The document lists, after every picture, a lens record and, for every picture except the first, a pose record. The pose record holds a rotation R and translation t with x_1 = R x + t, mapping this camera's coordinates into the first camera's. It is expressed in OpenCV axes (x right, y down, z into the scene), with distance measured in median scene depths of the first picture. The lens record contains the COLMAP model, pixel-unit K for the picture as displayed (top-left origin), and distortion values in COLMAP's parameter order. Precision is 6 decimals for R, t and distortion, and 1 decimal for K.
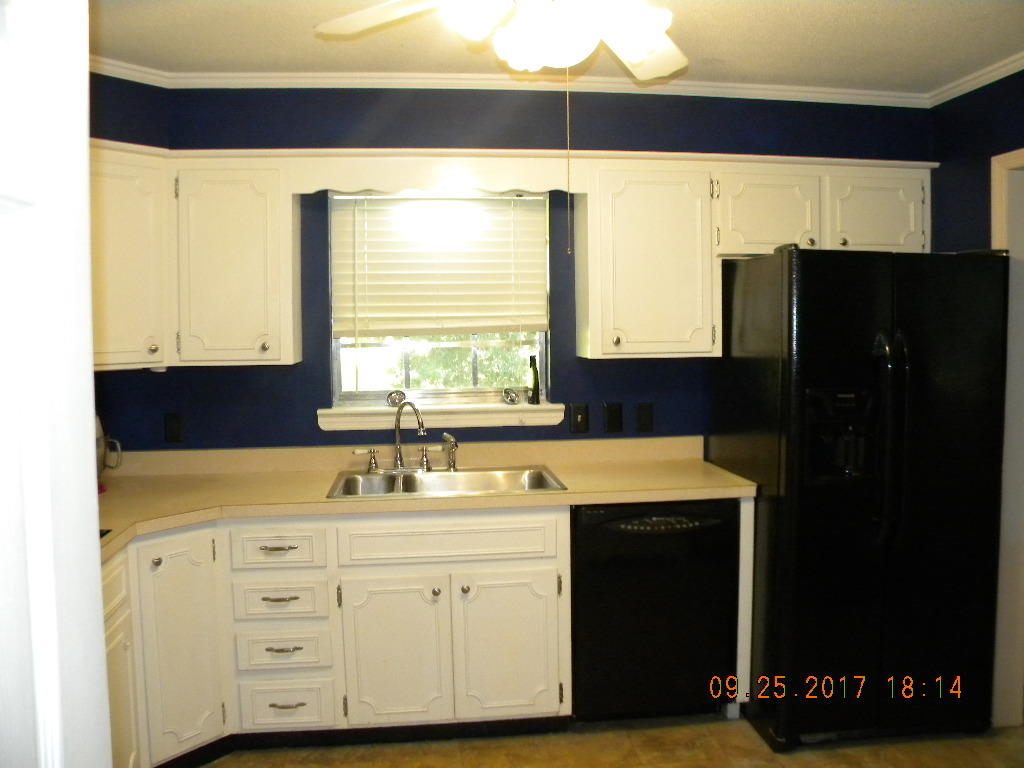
lens RADIAL K [[885.9, 0, 522.9], [0, 885.9, 378.8], [0, 0, 1]] dist [-0.195141, 0.193690]
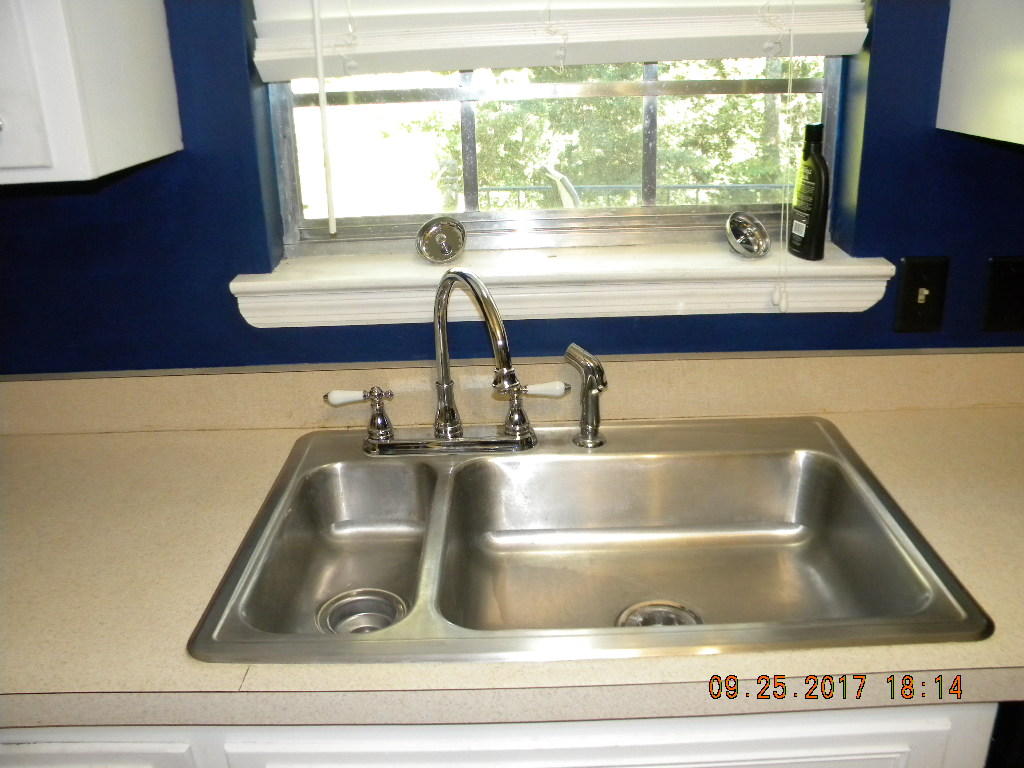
lens RADIAL K [[885.9, 0, 522.9], [0, 885.9, 378.8], [0, 0, 1]] dist [-0.195141, 0.193690]
pose [[0.992493, 0.024721, -0.119773, -0.062209], [0.011175, 0.956928, 0.290109, -0.029992], [0.121786, -0.289270, 0.949469, 0.631536]]
